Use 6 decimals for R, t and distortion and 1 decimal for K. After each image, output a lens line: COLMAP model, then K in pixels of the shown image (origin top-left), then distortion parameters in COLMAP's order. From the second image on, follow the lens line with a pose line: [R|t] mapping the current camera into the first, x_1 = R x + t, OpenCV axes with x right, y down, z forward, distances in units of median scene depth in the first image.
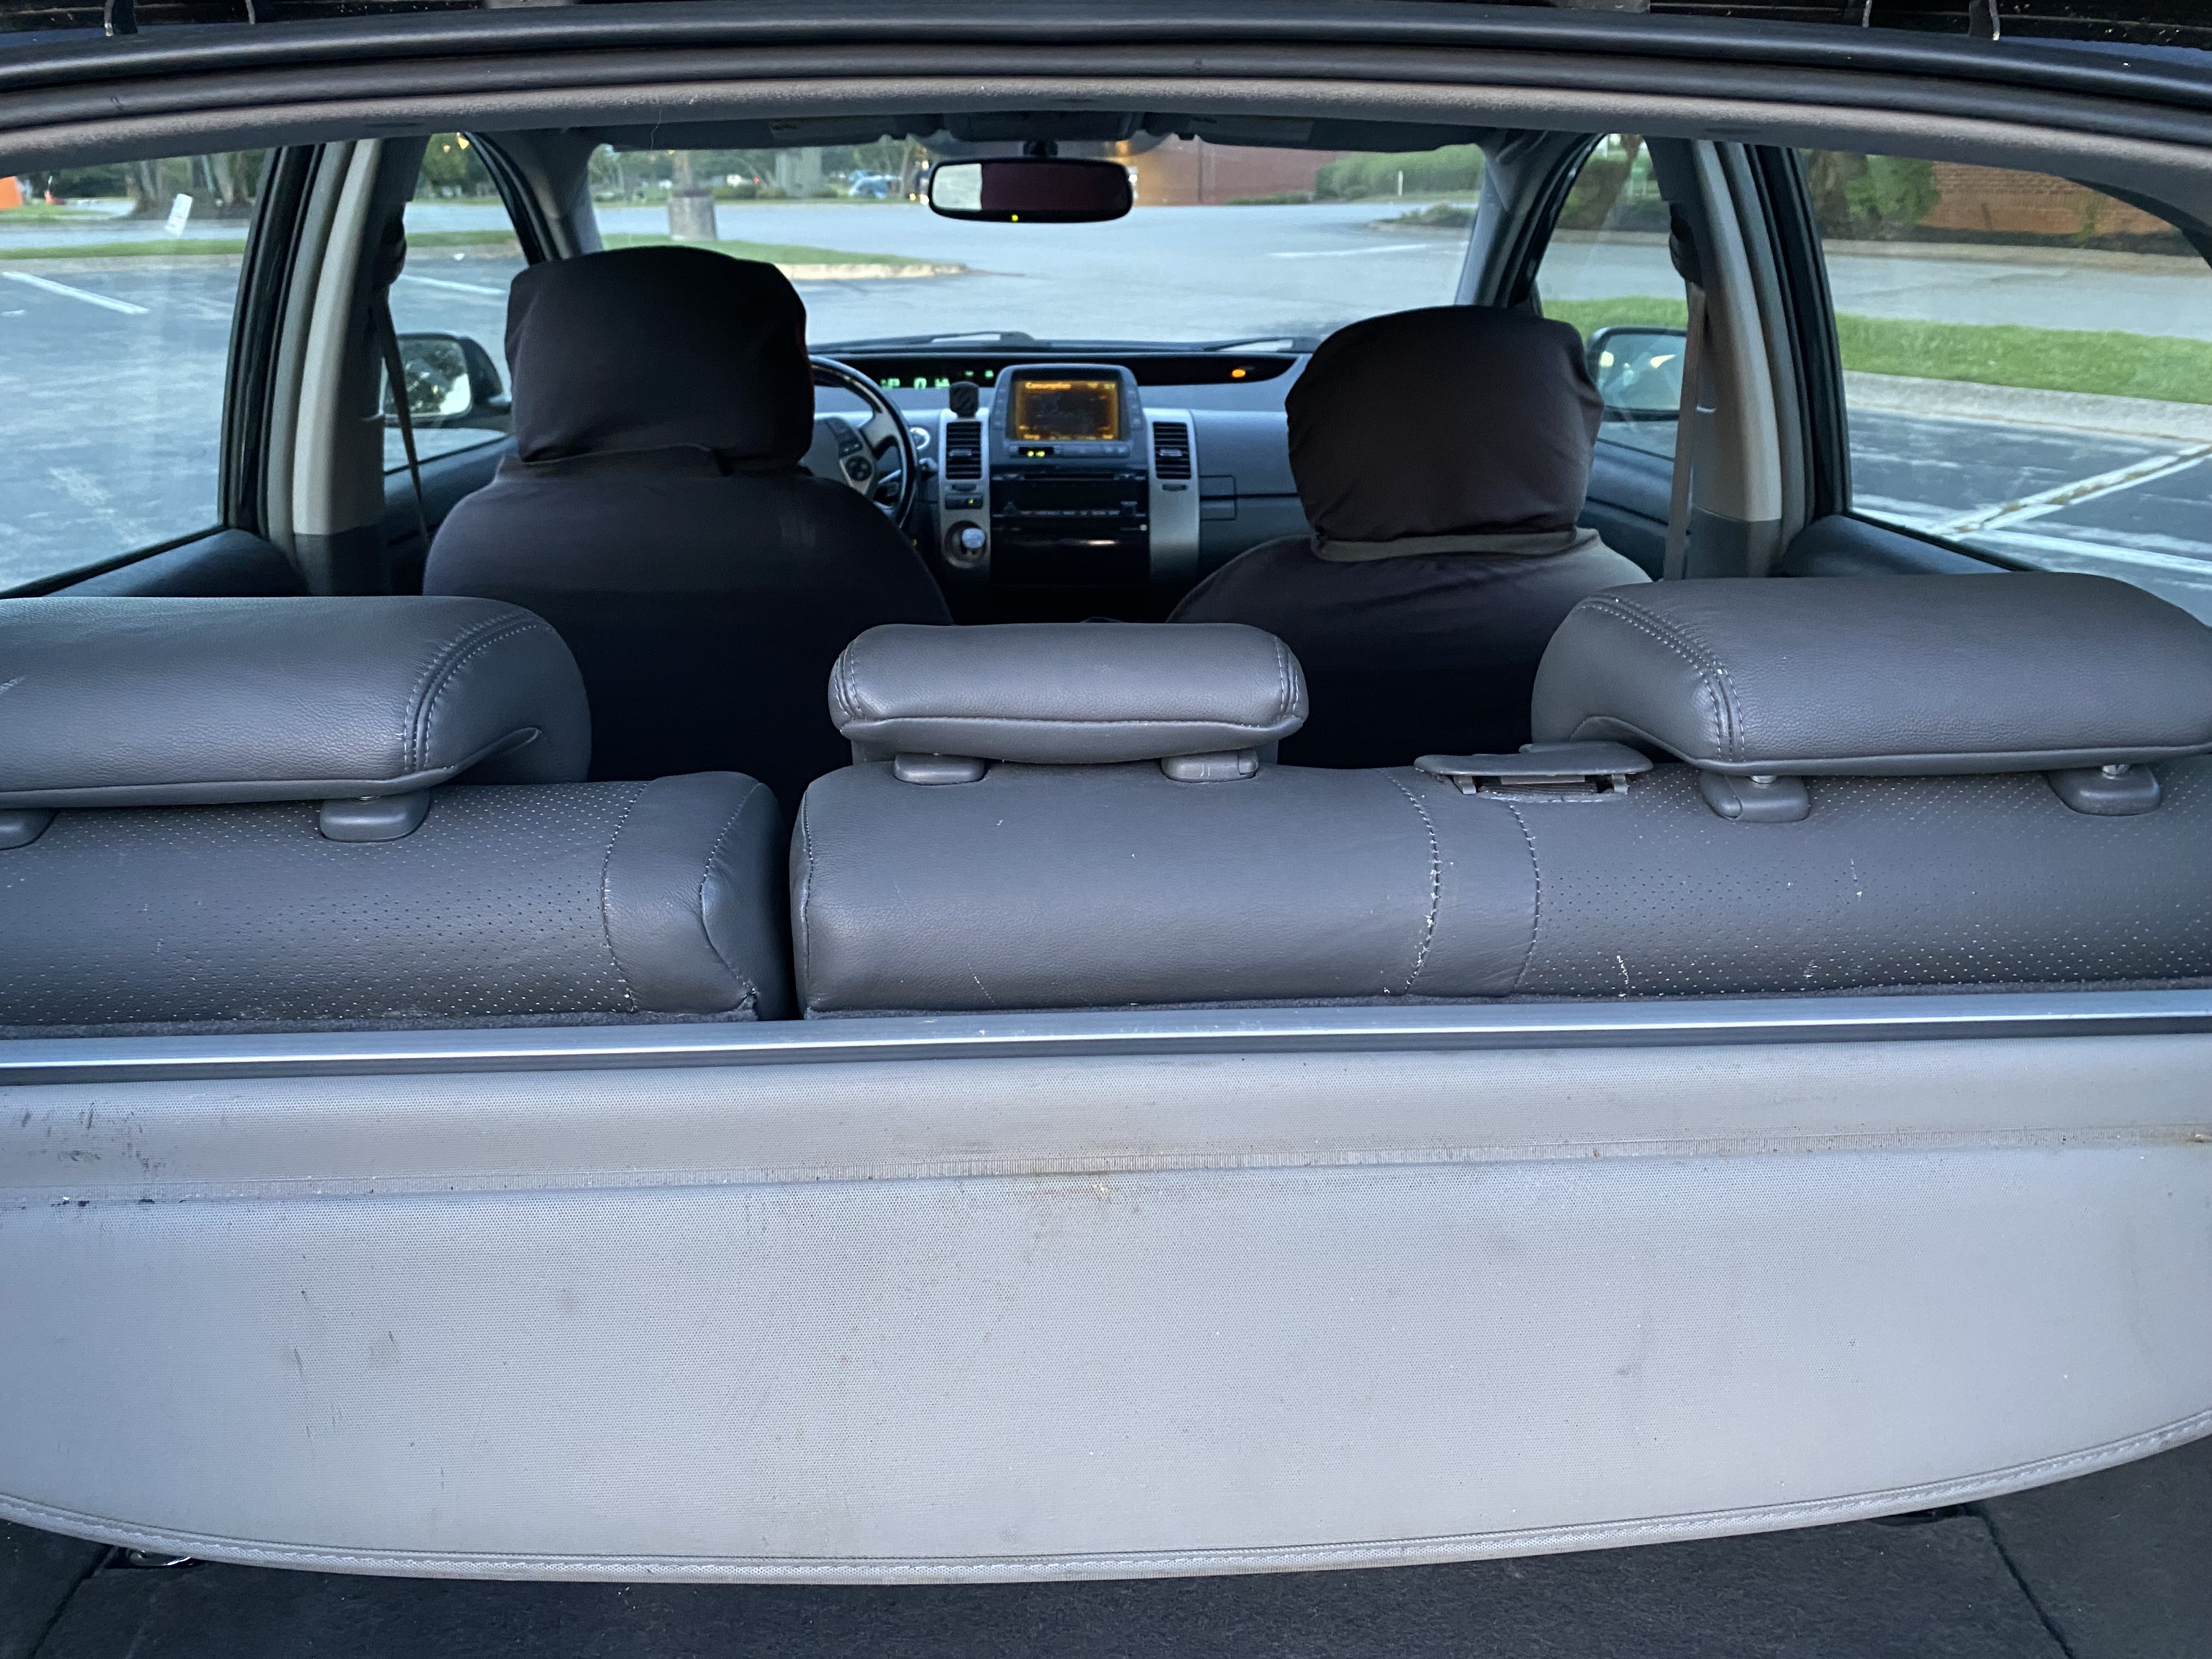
lens RADIAL K [[1695.9, 0, 1043.8], [0, 1695.9, 828.5], [0, 0, 1]] dist [-0.055191, 0.058379]
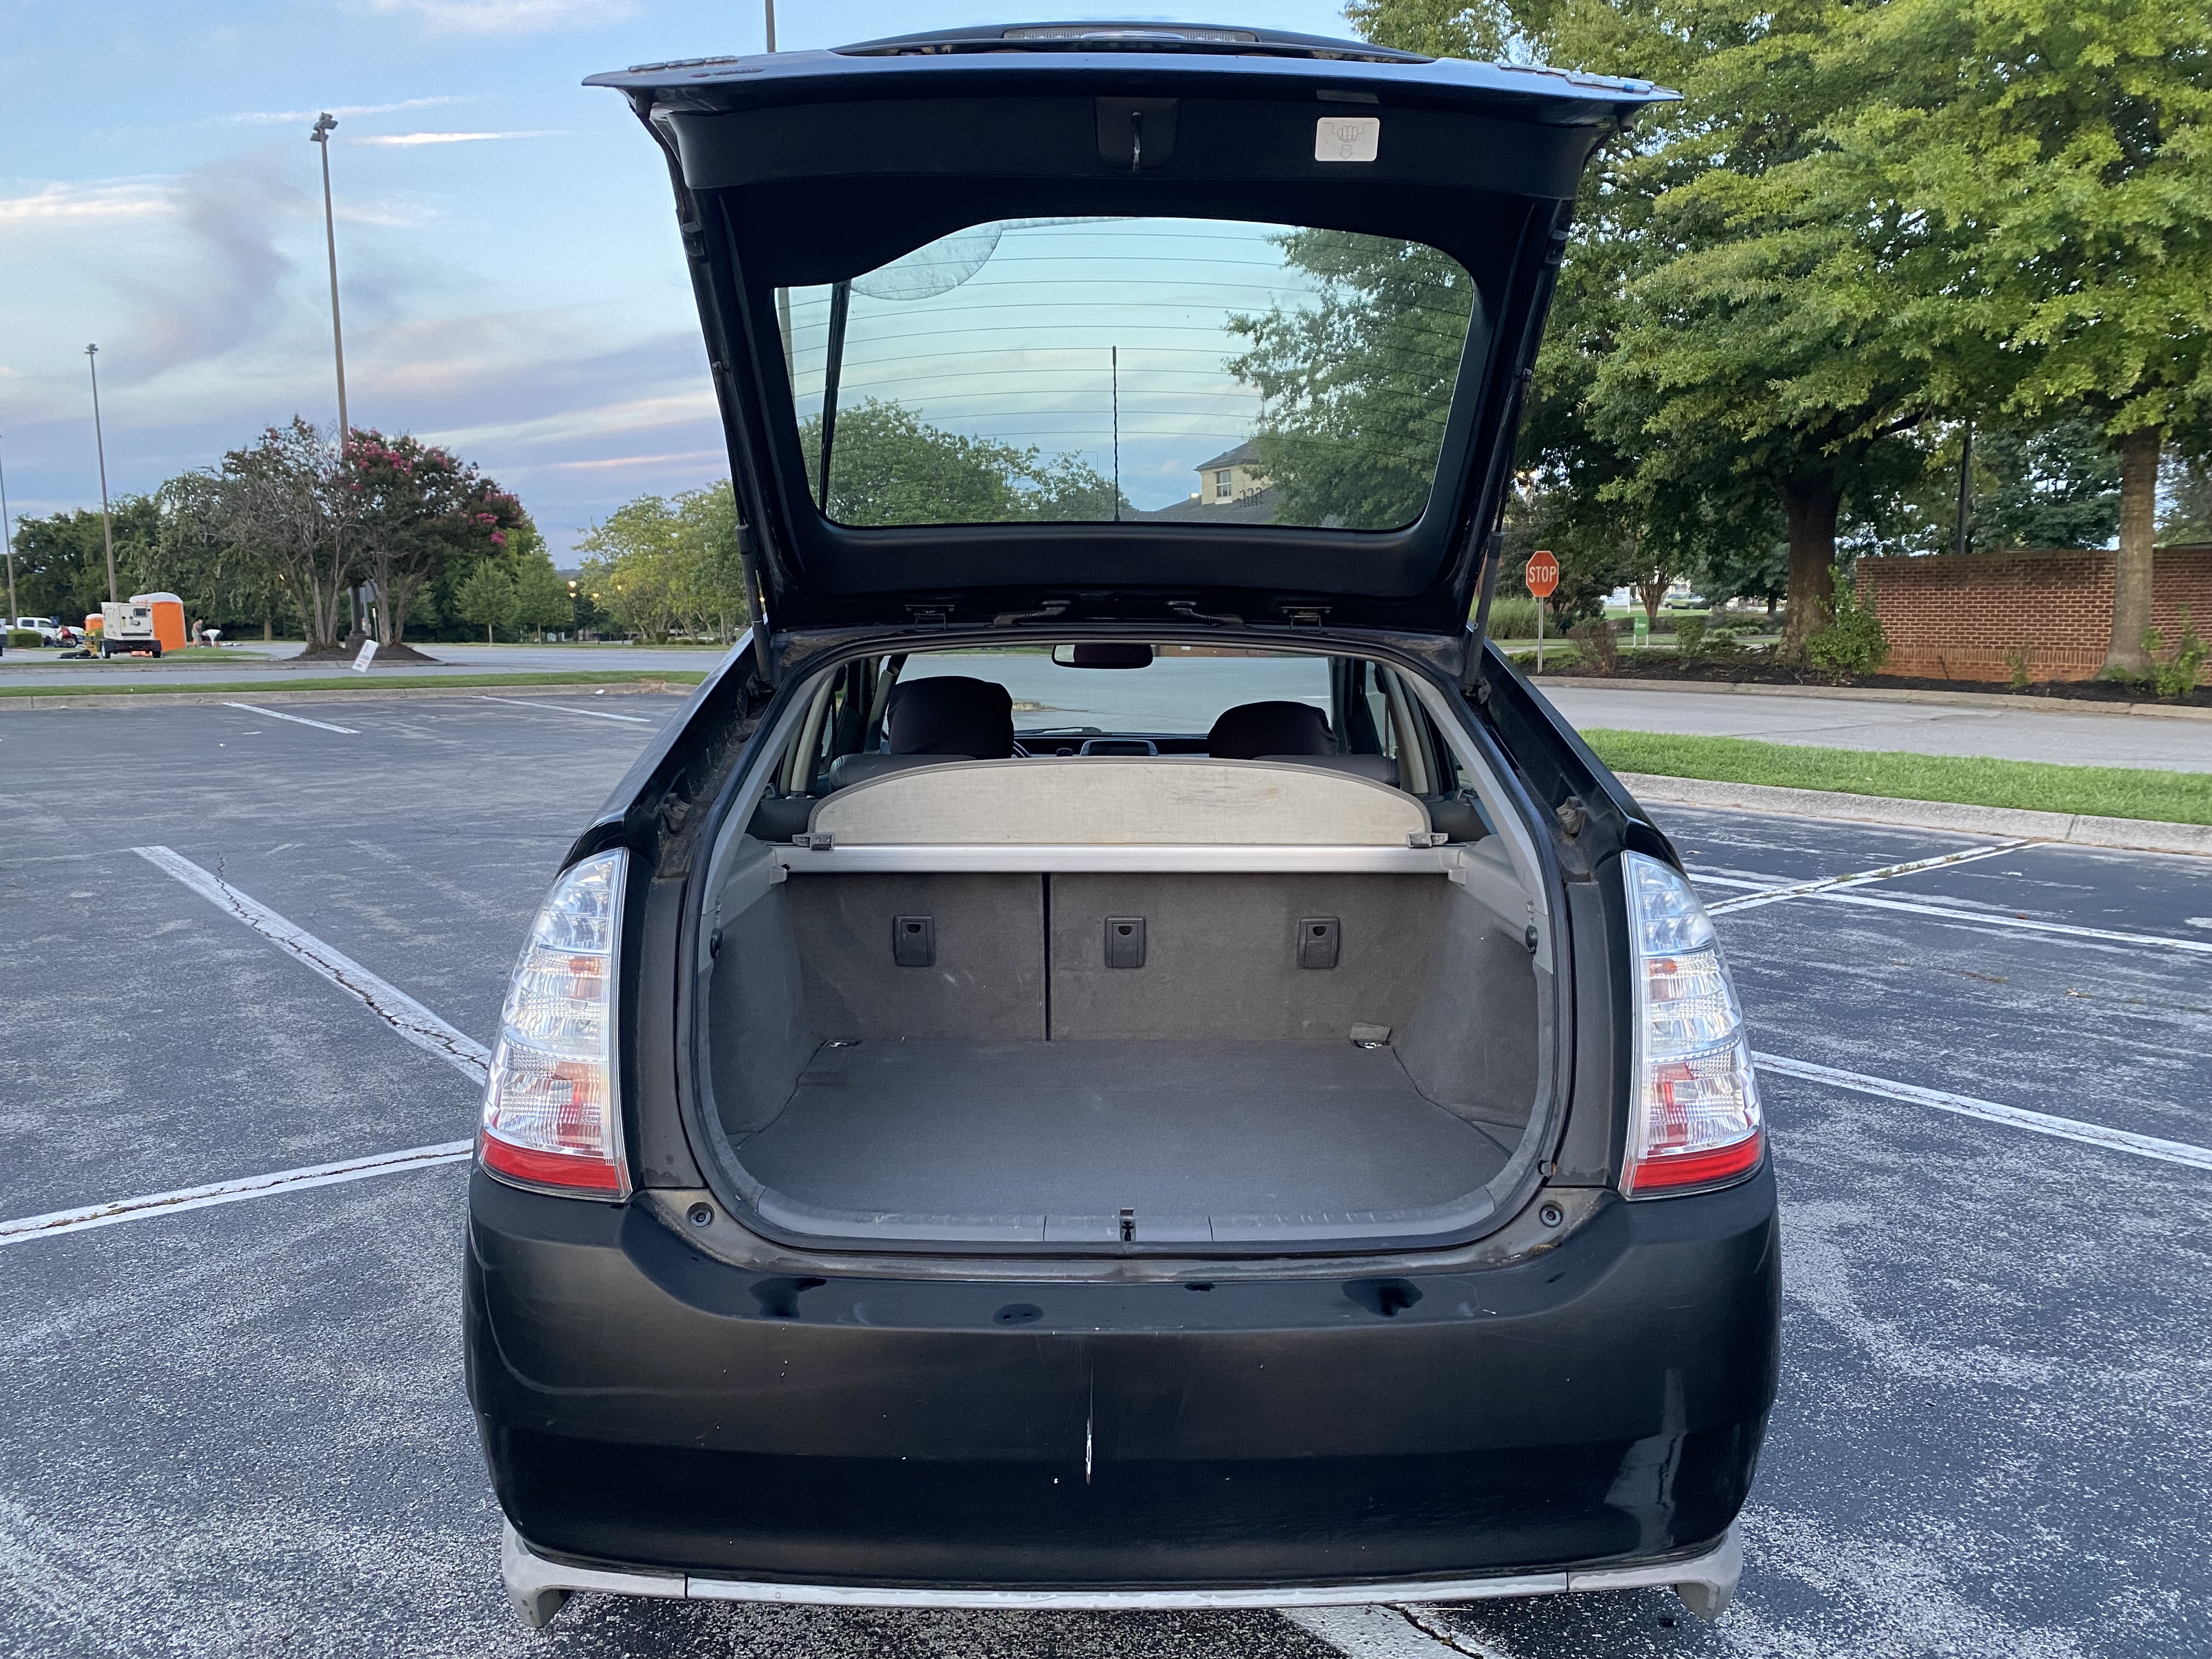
lens RADIAL K [[1674.1, 0, 1106.0], [0, 1674.1, 829.5], [0, 0, 1]] dist [-0.041542, 0.002287]
pose [[0.999983, 0.005770, 0.000627, 0.000459], [-0.005437, 0.969075, -0.246706, 0.037680], [-0.002031, 0.246699, 0.969090, -0.105392]]
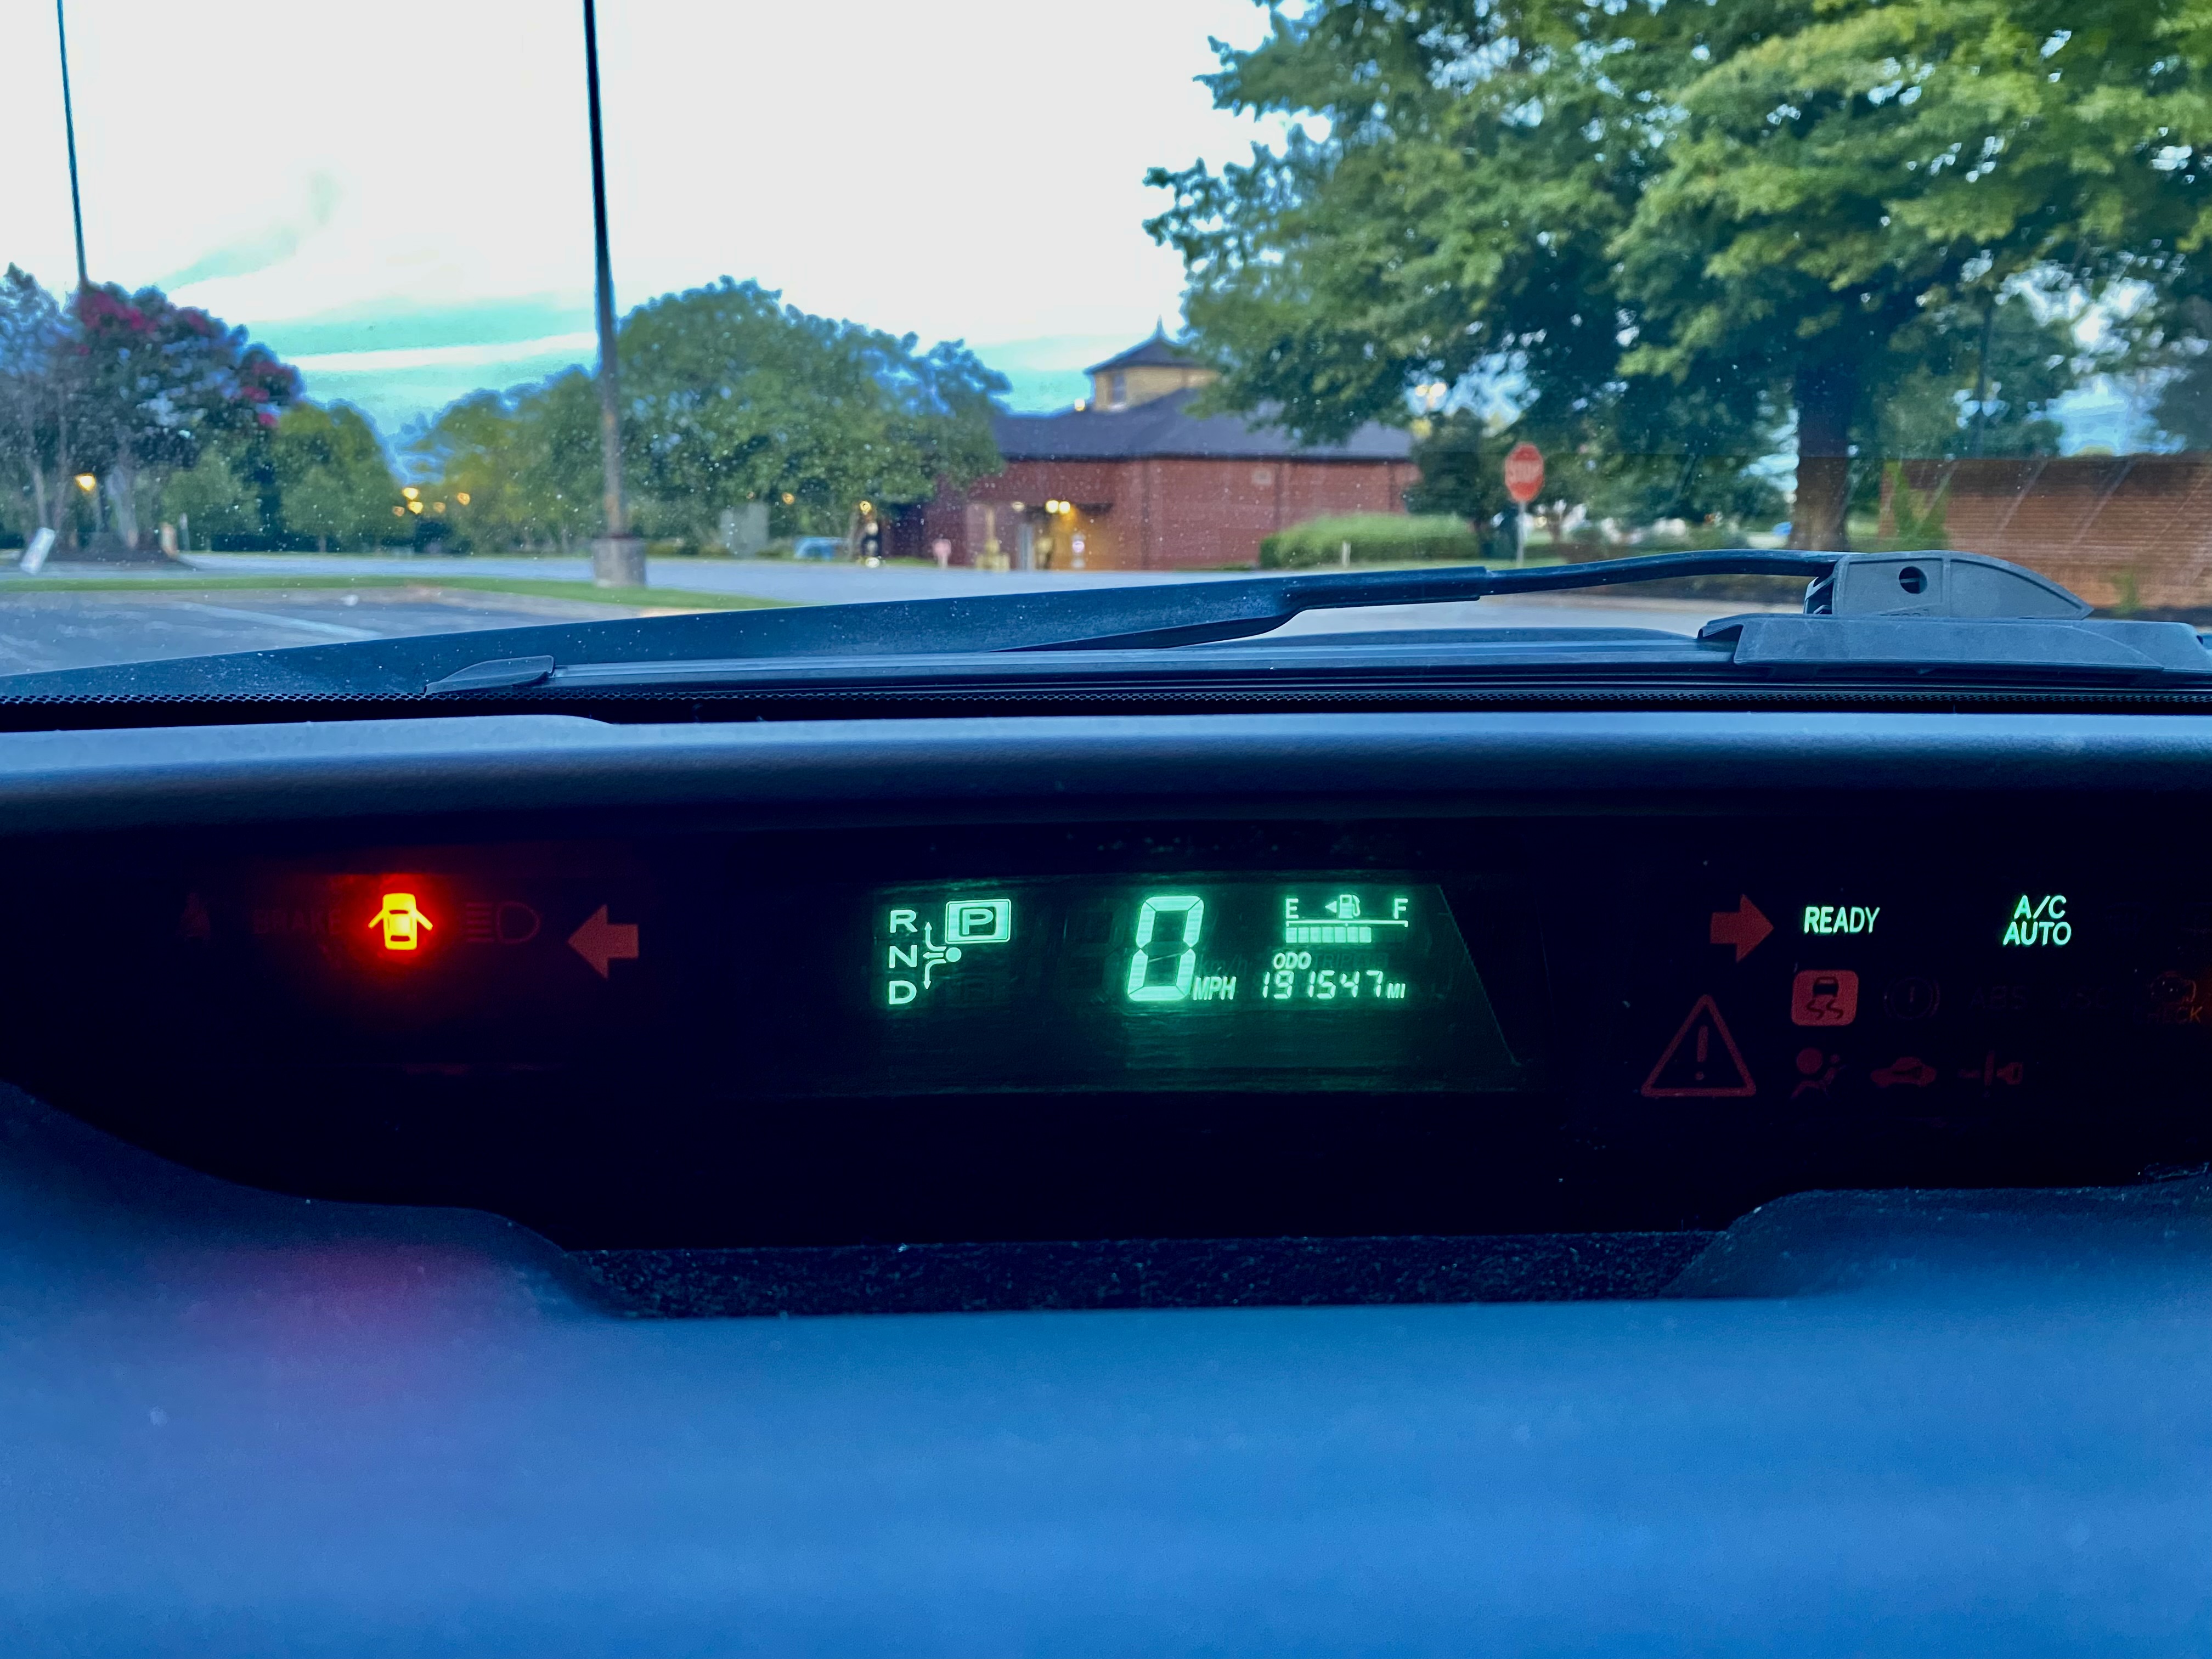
lens RADIAL K [[1699.0, 0, 1106.0], [0, 1699.0, 829.5], [0, 0, 1]] dist [-0.057655, 0.002478]
pose [[0.997273, 0.007236, 0.073443, -0.012312], [0.007997, 0.978725, -0.205019, -0.032073], [-0.073364, 0.205047, 0.975999, 0.118638]]
